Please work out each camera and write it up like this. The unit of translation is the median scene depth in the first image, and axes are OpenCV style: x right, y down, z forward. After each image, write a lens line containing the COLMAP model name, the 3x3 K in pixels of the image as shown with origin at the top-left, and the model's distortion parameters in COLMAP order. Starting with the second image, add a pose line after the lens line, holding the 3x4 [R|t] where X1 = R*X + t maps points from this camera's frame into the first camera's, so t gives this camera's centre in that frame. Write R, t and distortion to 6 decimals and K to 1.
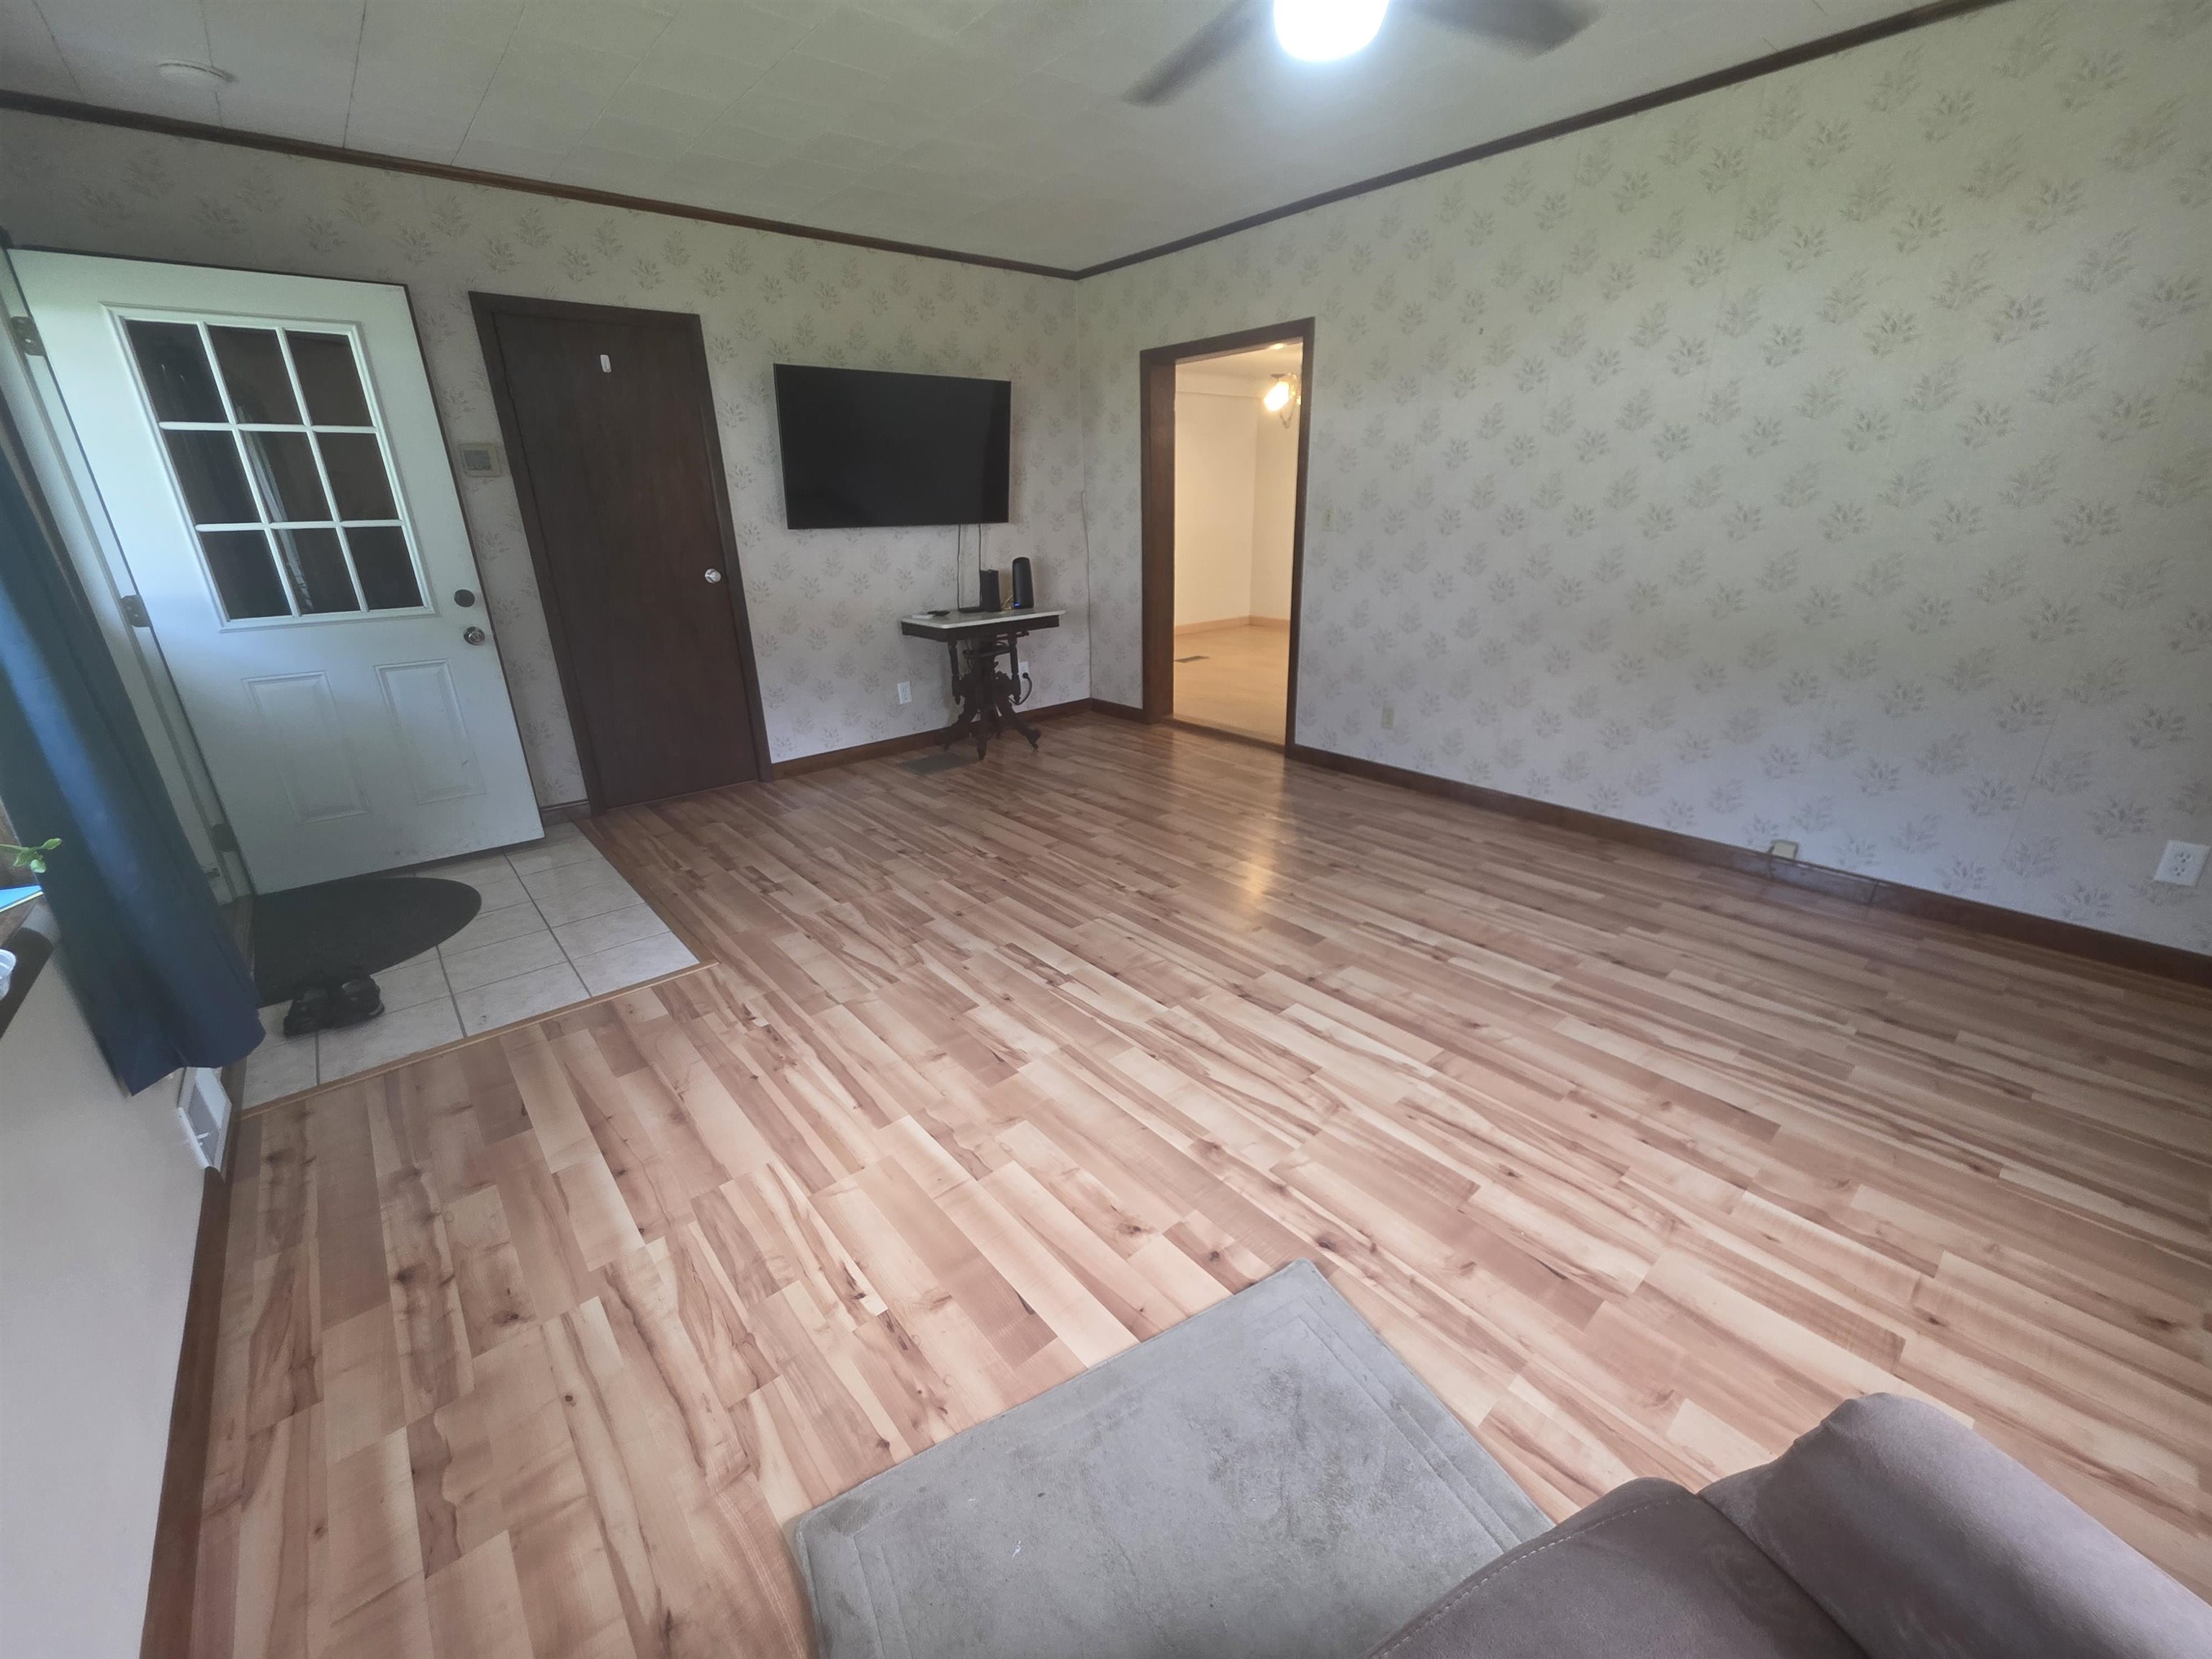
lens RADIAL K [[883.4, 0, 1097.0], [0, 883.4, 829.0], [0, 0, 1]] dist [0.003170, -0.000708]
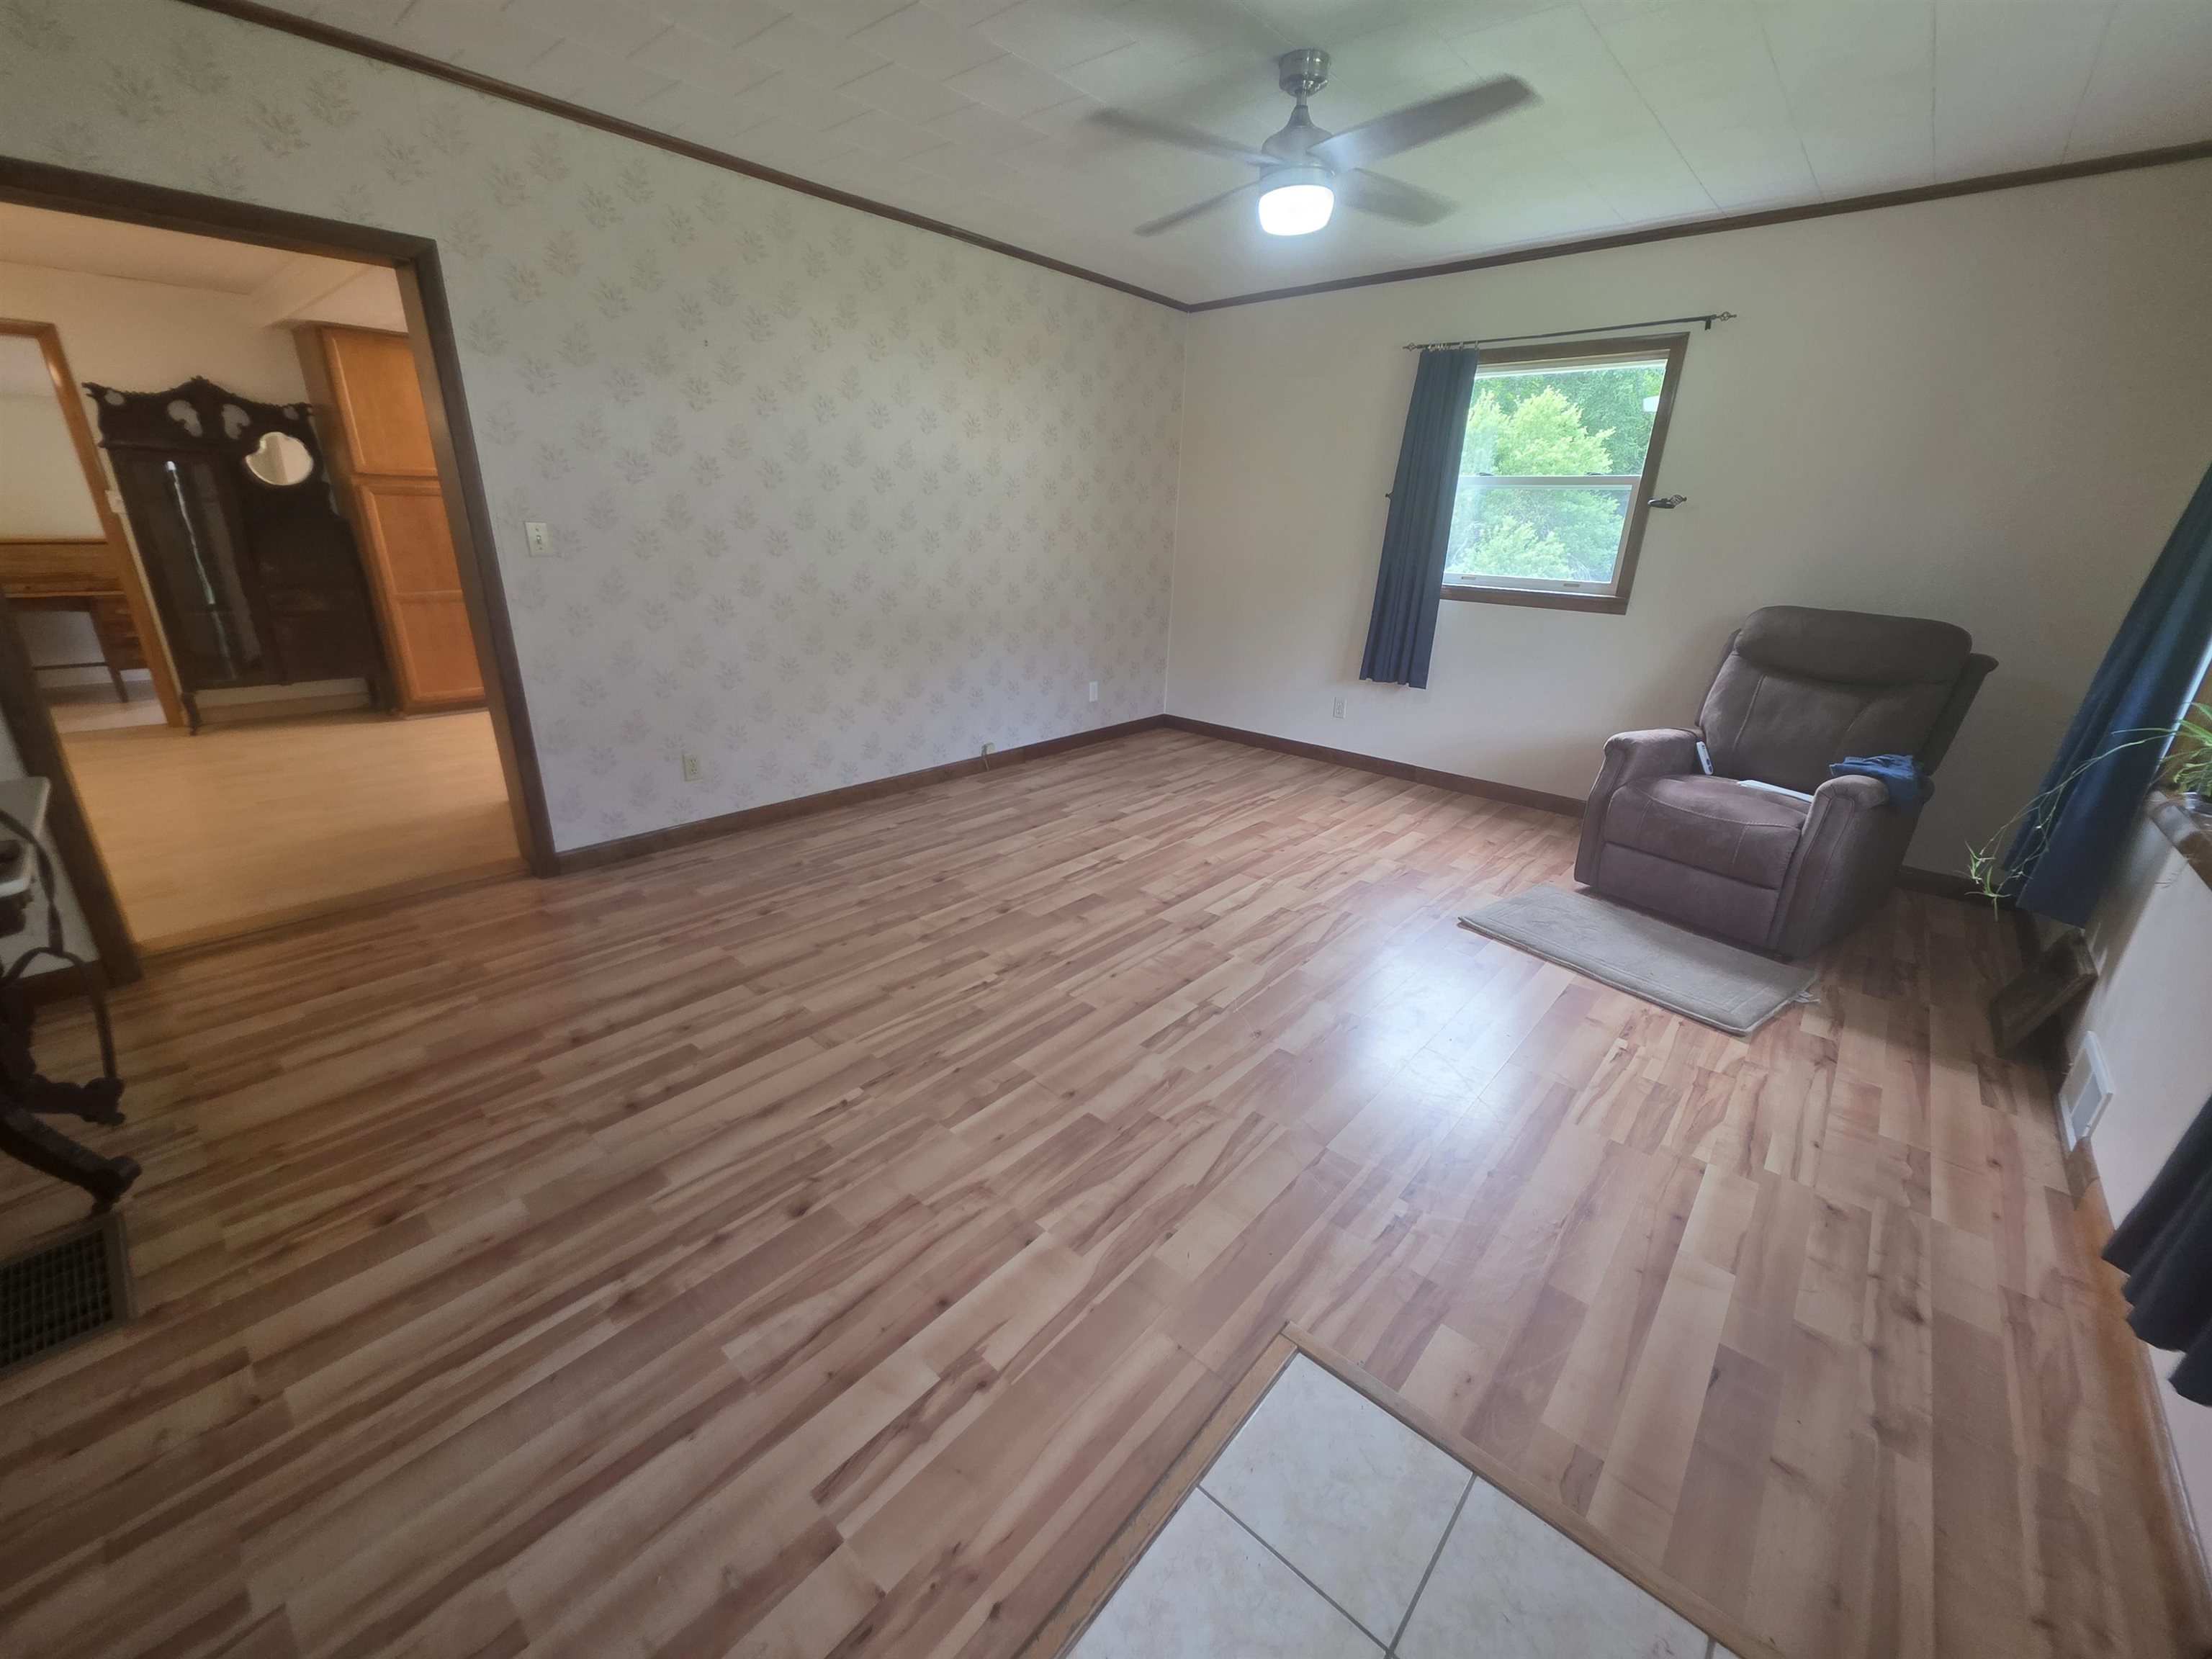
lens RADIAL K [[883.4, 0, 1097.0], [0, 883.4, 829.0], [0, 0, 1]] dist [0.003170, -0.000708]
pose [[-0.137409, -0.320448, 0.937247, -0.843857], [0.324135, 0.879578, 0.348252, -0.373160], [-0.935978, 0.351648, -0.016994, 1.005366]]
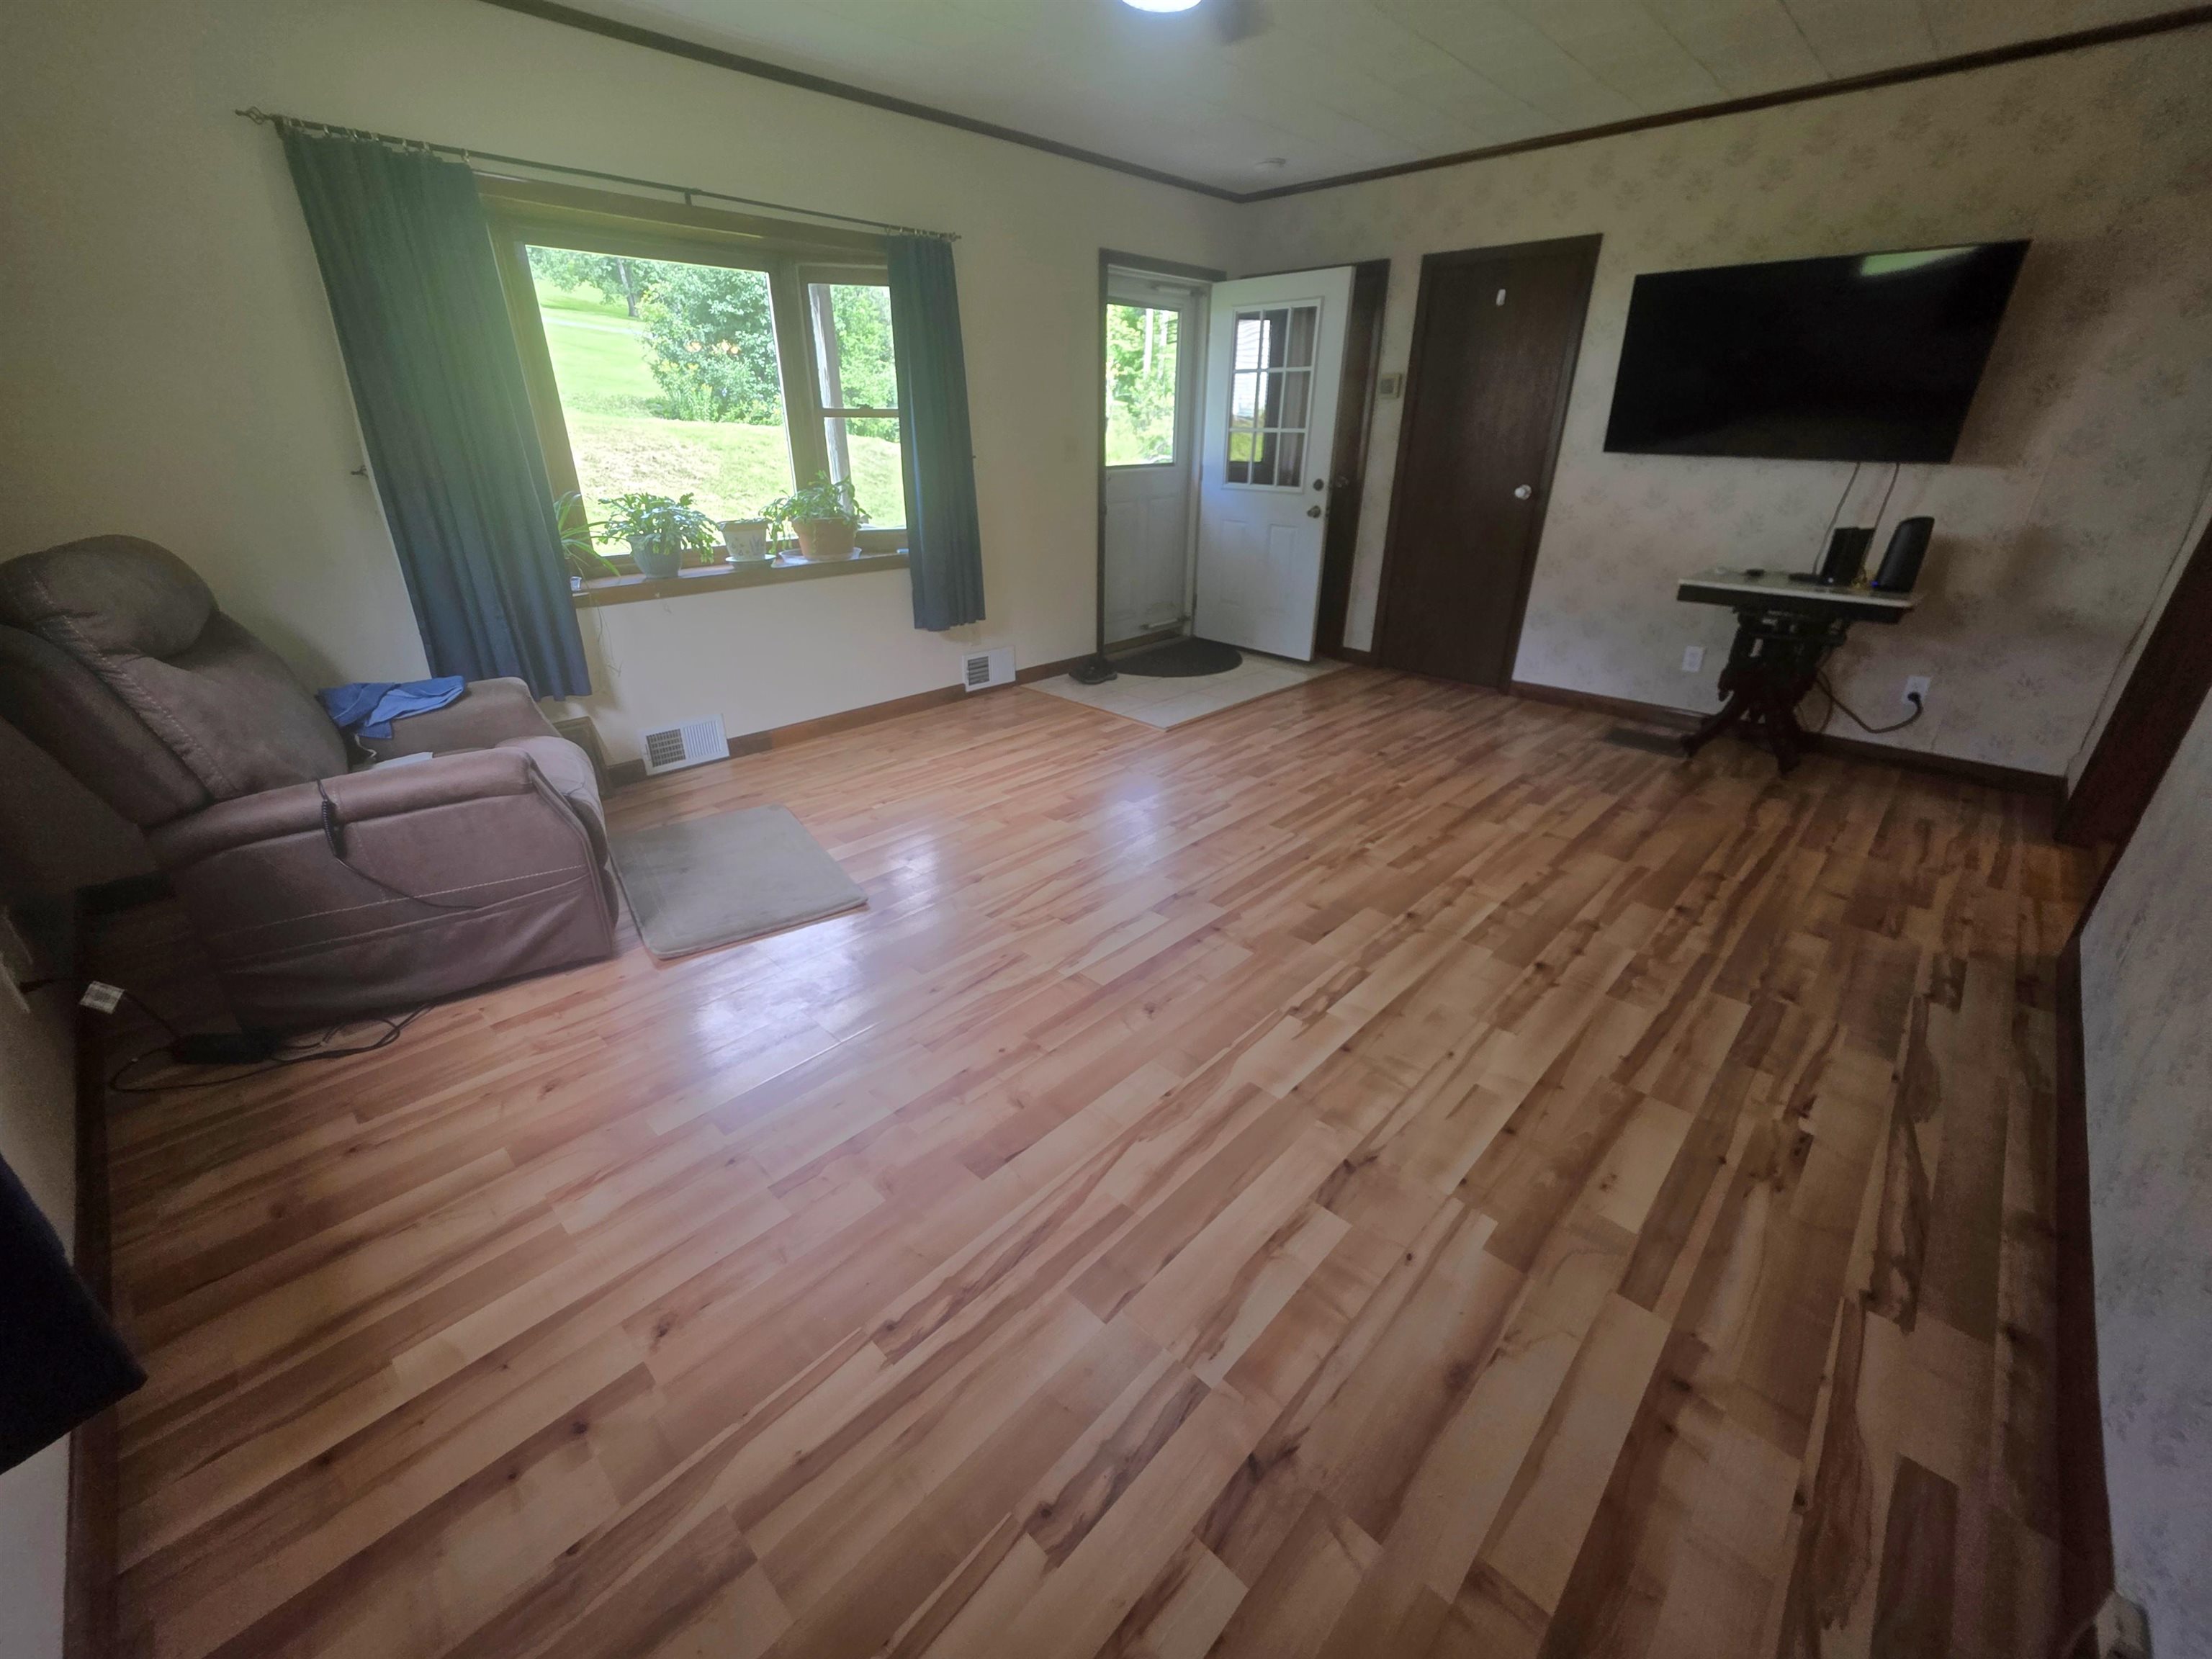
lens RADIAL K [[889.0, 0, 1105.5], [0, 889.0, 837.6], [0, 0, 1]] dist [-0.000710, -0.000137]
pose [[0.107468, 0.441395, -0.890854, 1.005279], [-0.356709, 0.853503, 0.379857, -0.237353], [0.928014, 0.276953, 0.249174, 0.565309]]
